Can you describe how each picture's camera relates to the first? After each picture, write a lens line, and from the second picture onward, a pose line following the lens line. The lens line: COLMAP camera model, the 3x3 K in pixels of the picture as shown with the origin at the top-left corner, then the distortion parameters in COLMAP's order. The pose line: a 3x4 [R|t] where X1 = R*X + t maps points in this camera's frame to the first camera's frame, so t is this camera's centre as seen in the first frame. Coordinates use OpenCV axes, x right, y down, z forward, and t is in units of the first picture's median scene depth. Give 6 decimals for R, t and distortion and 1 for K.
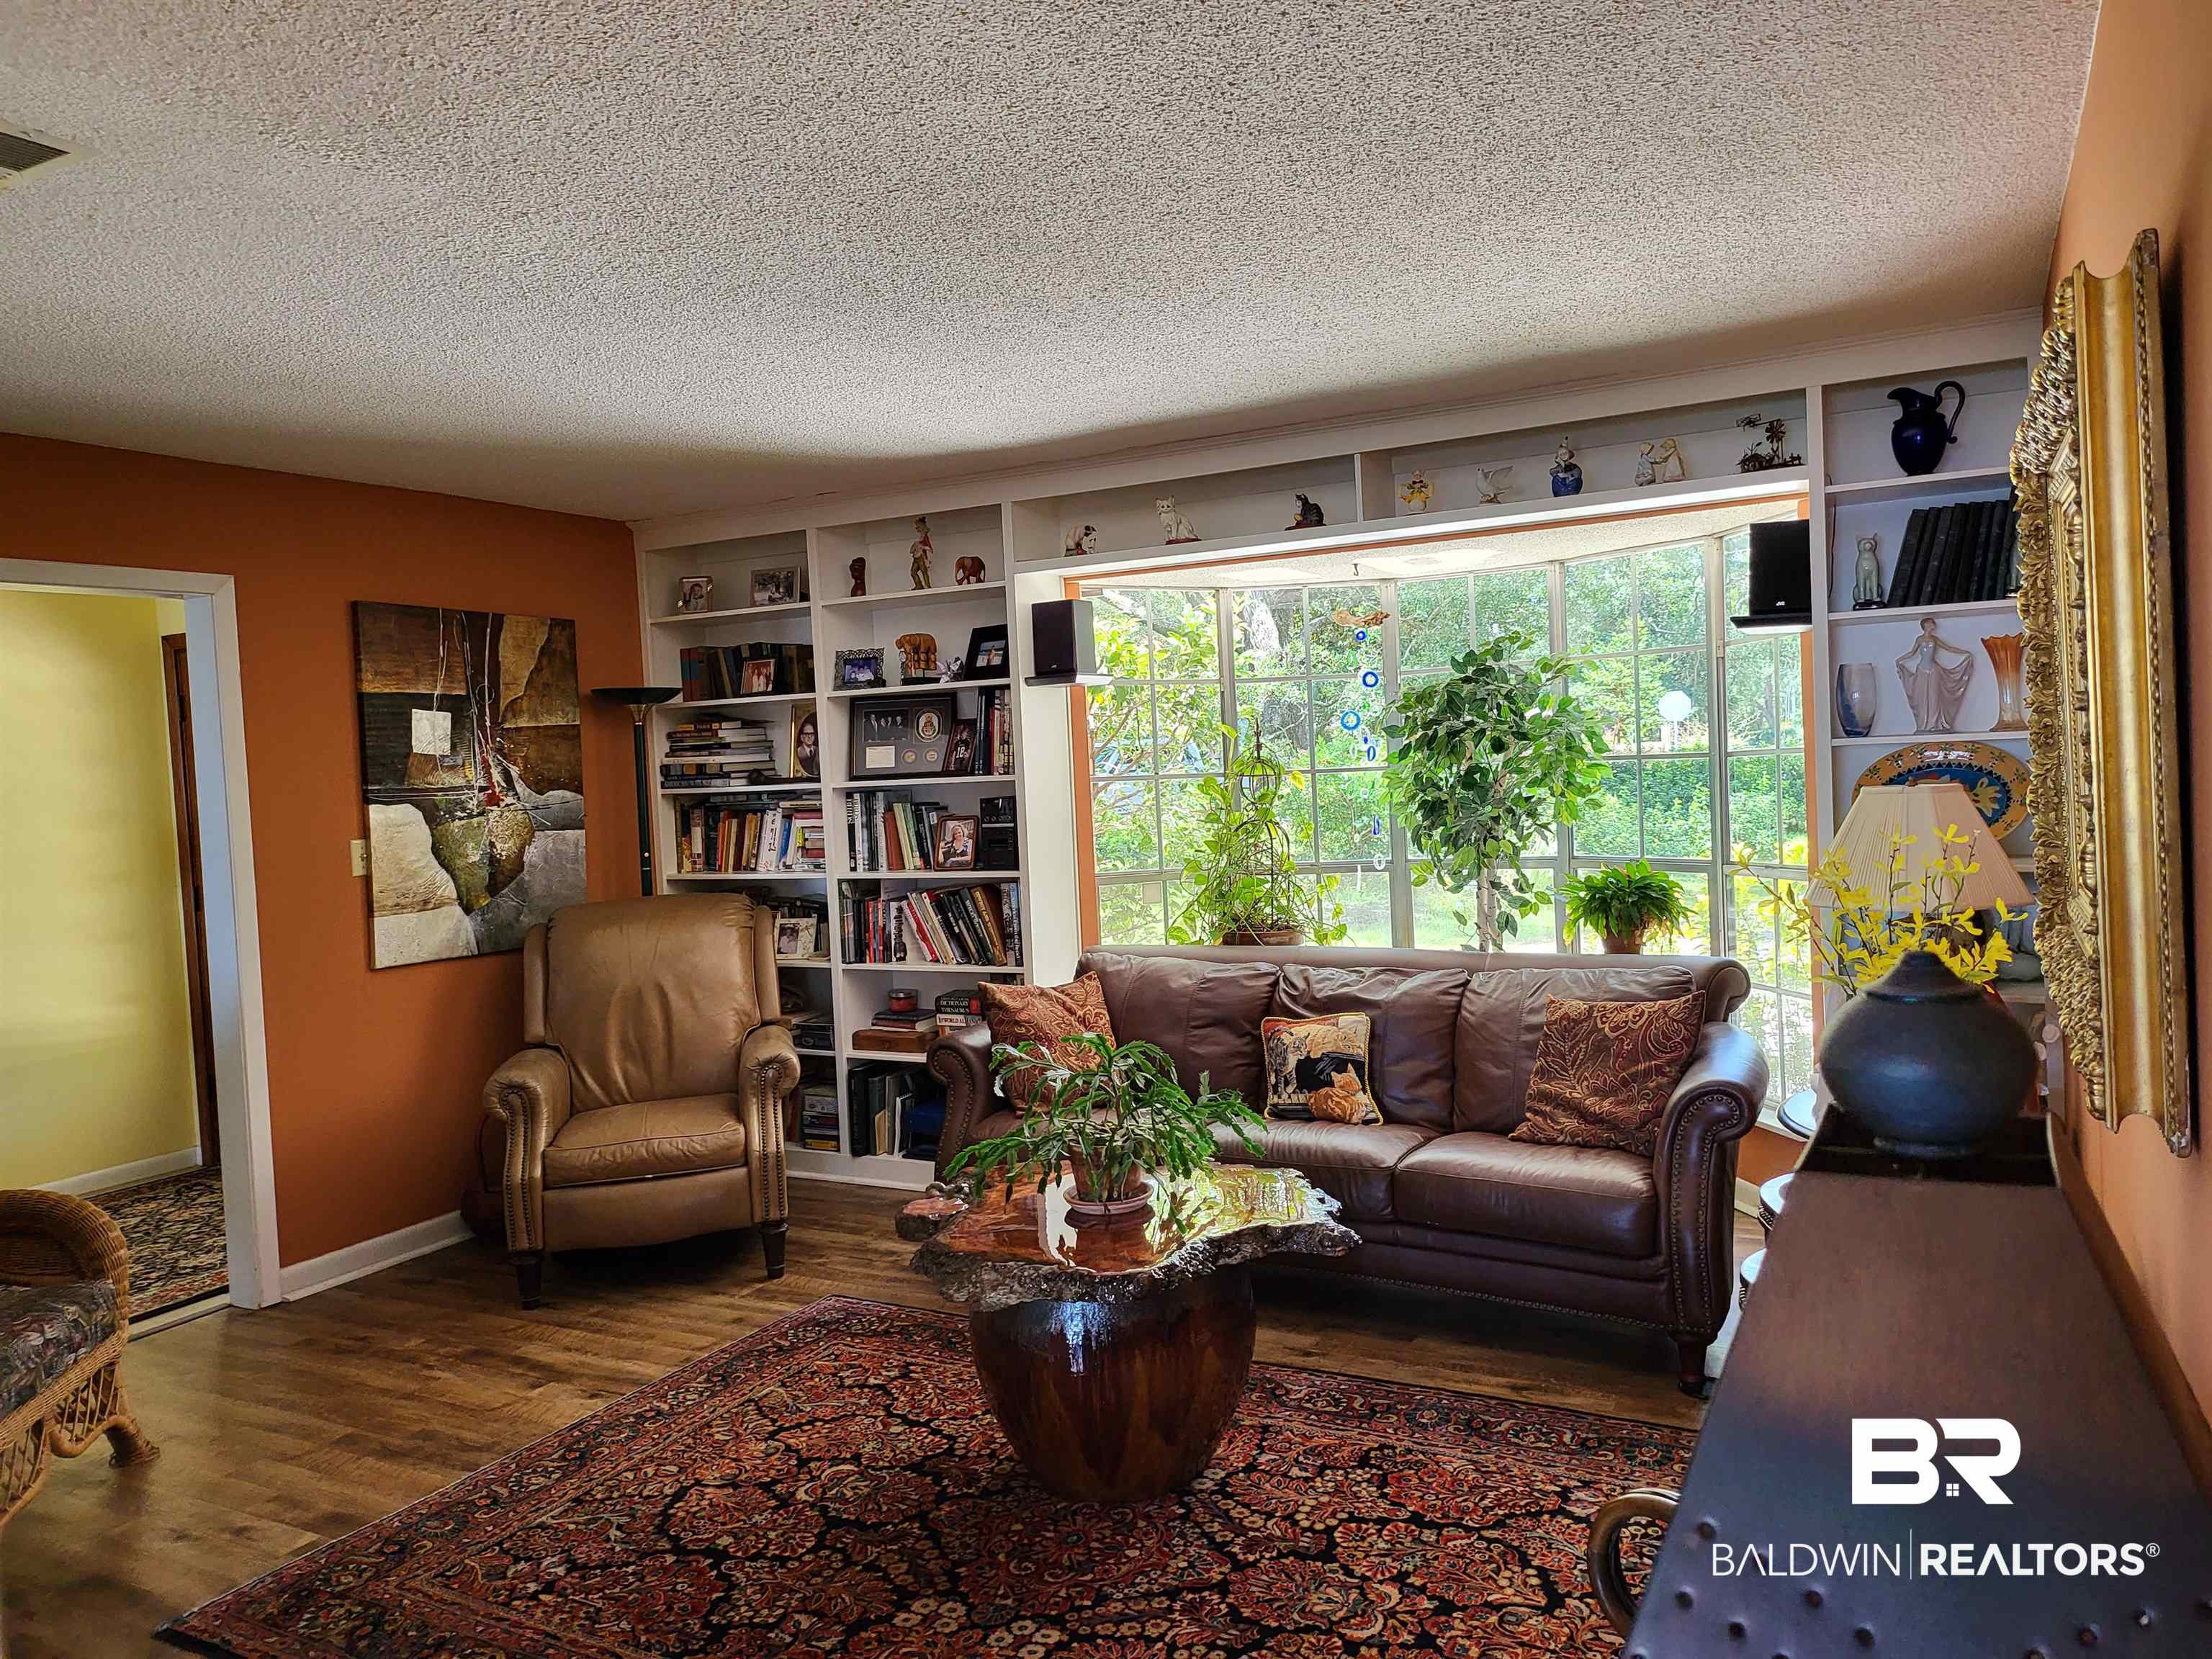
lens RADIAL K [[1563.2, 0, 1109.7], [0, 1563.2, 817.1], [0, 0, 1]] dist [0.061410, -0.054166]
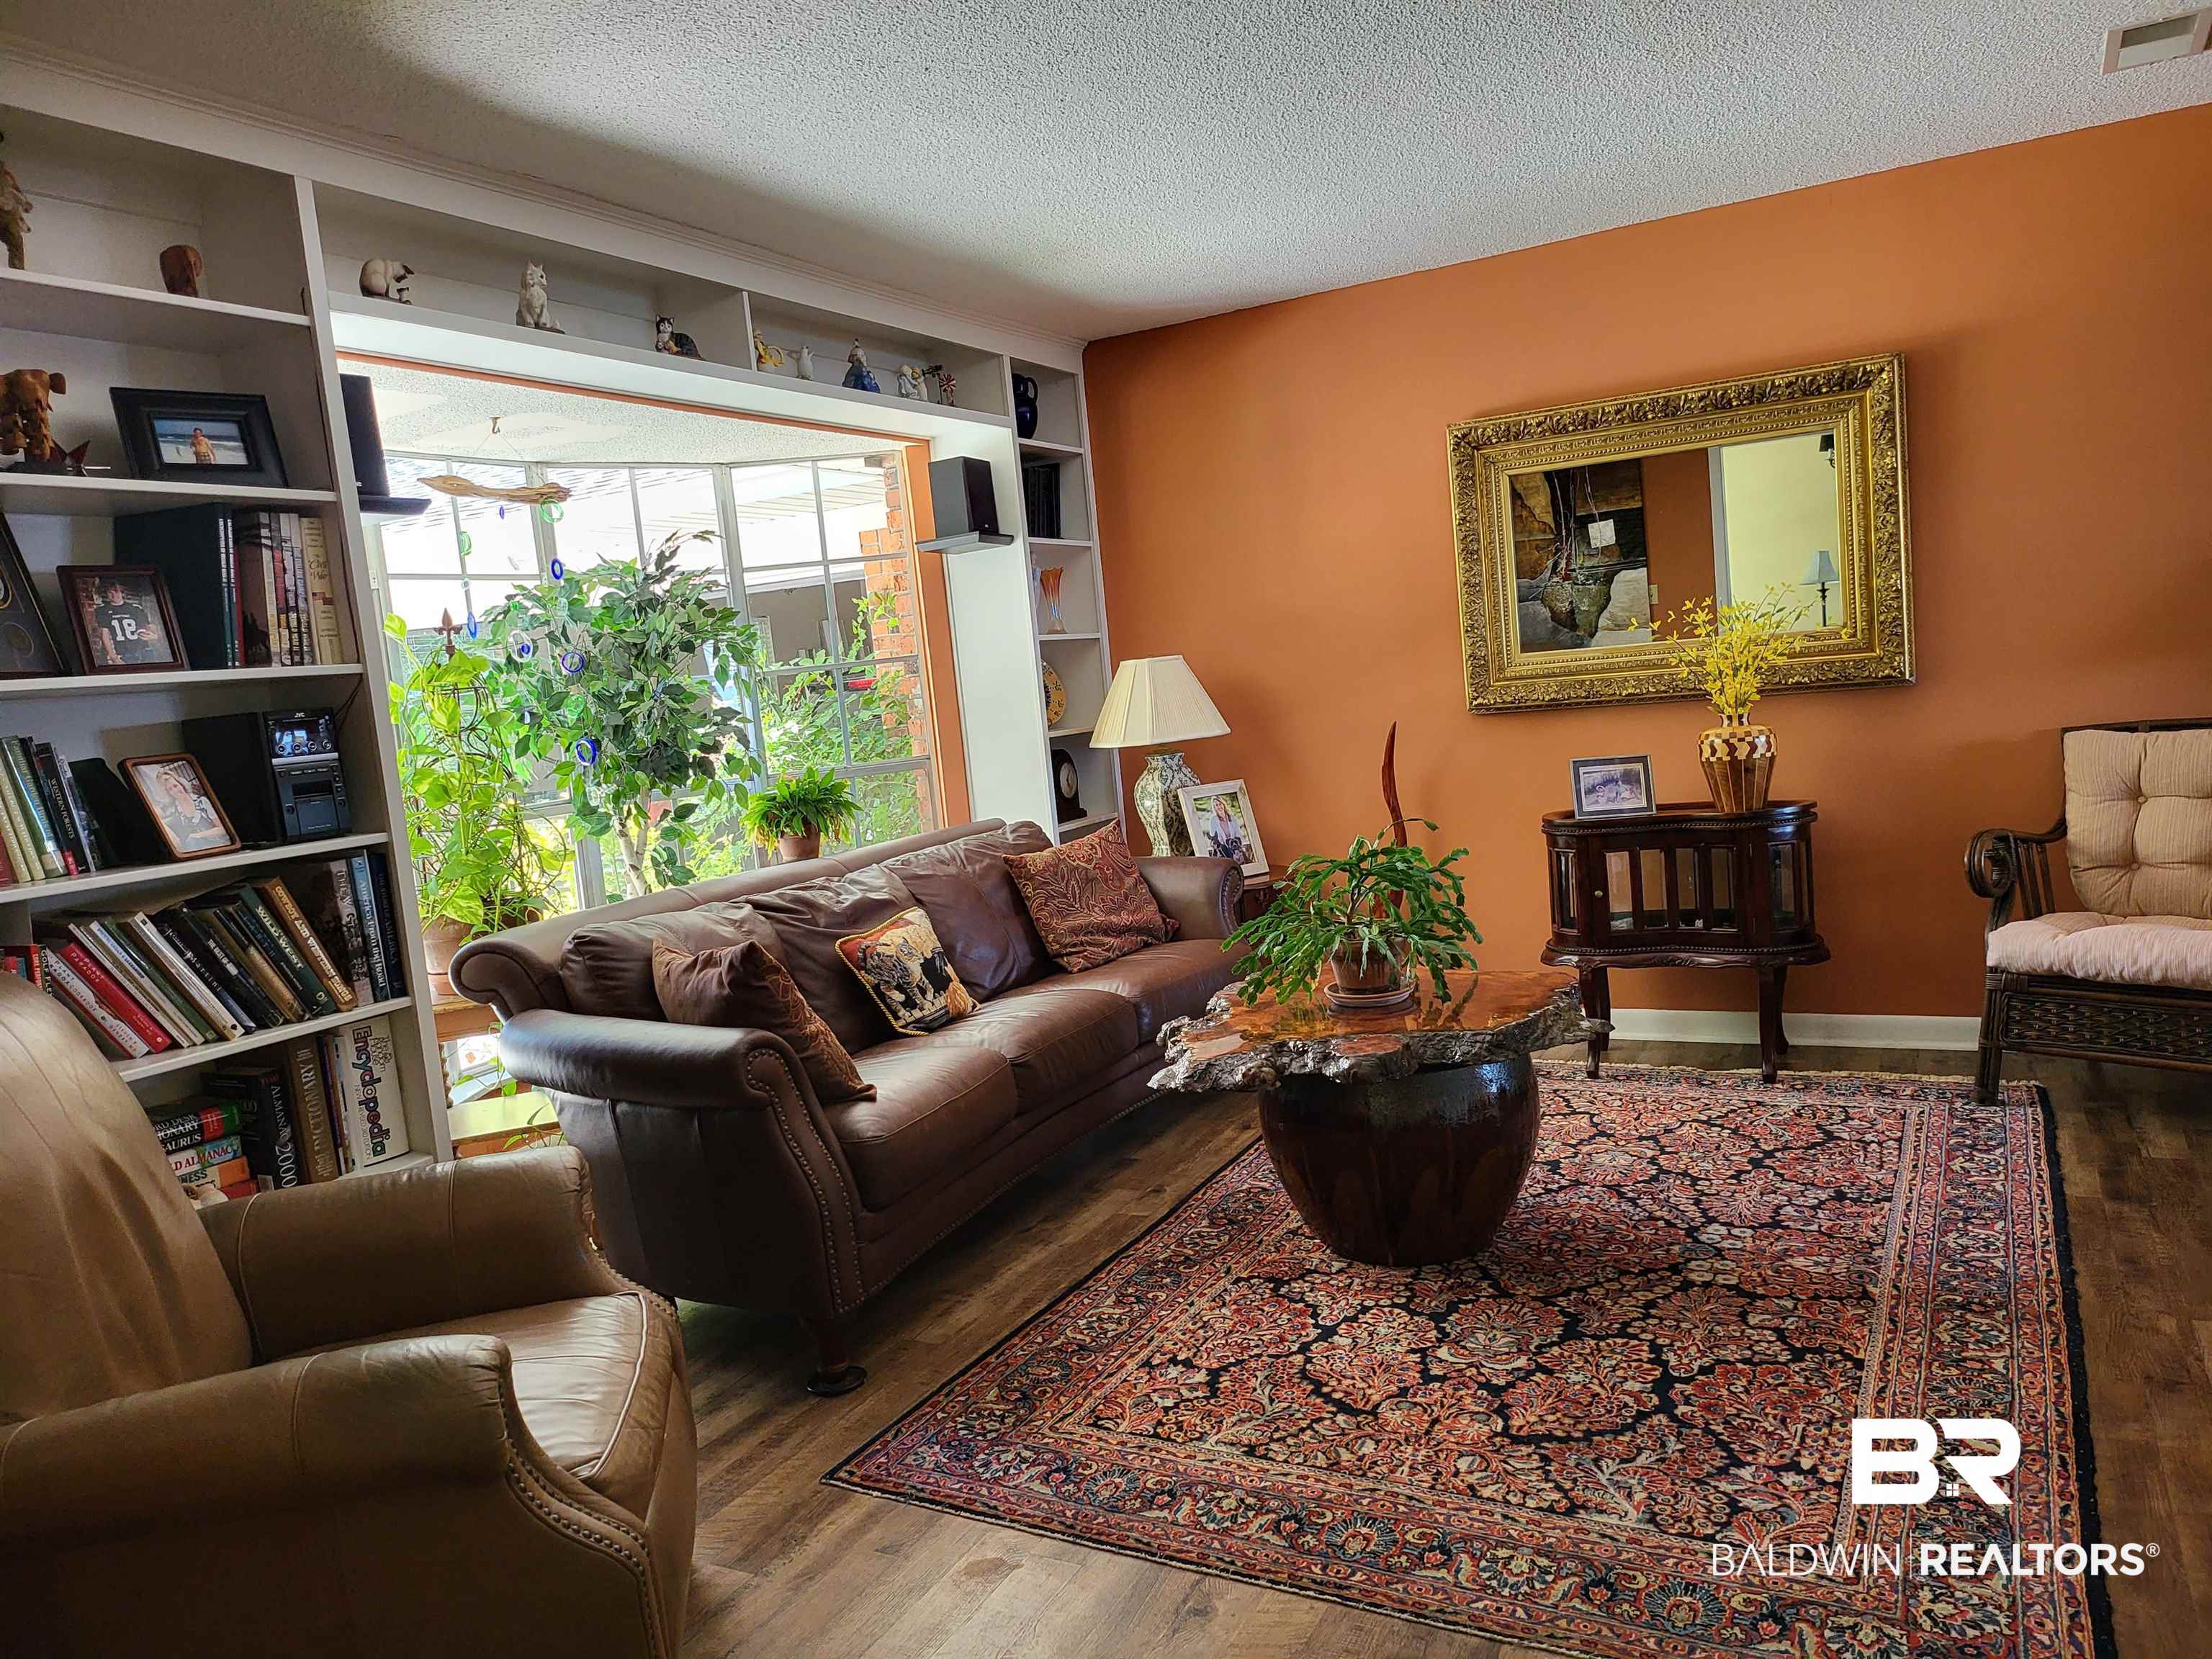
lens RADIAL K [[1563.2, 0, 1151.6], [0, 1563.2, 847.7], [0, 0, 1]] dist [0.061410, -0.054166]
pose [[-0.015194, -0.061349, 0.998001, -0.921251], [0.137720, 0.988474, 0.062860, 0.061267], [-0.990355, 0.138400, -0.006570, 1.037323]]
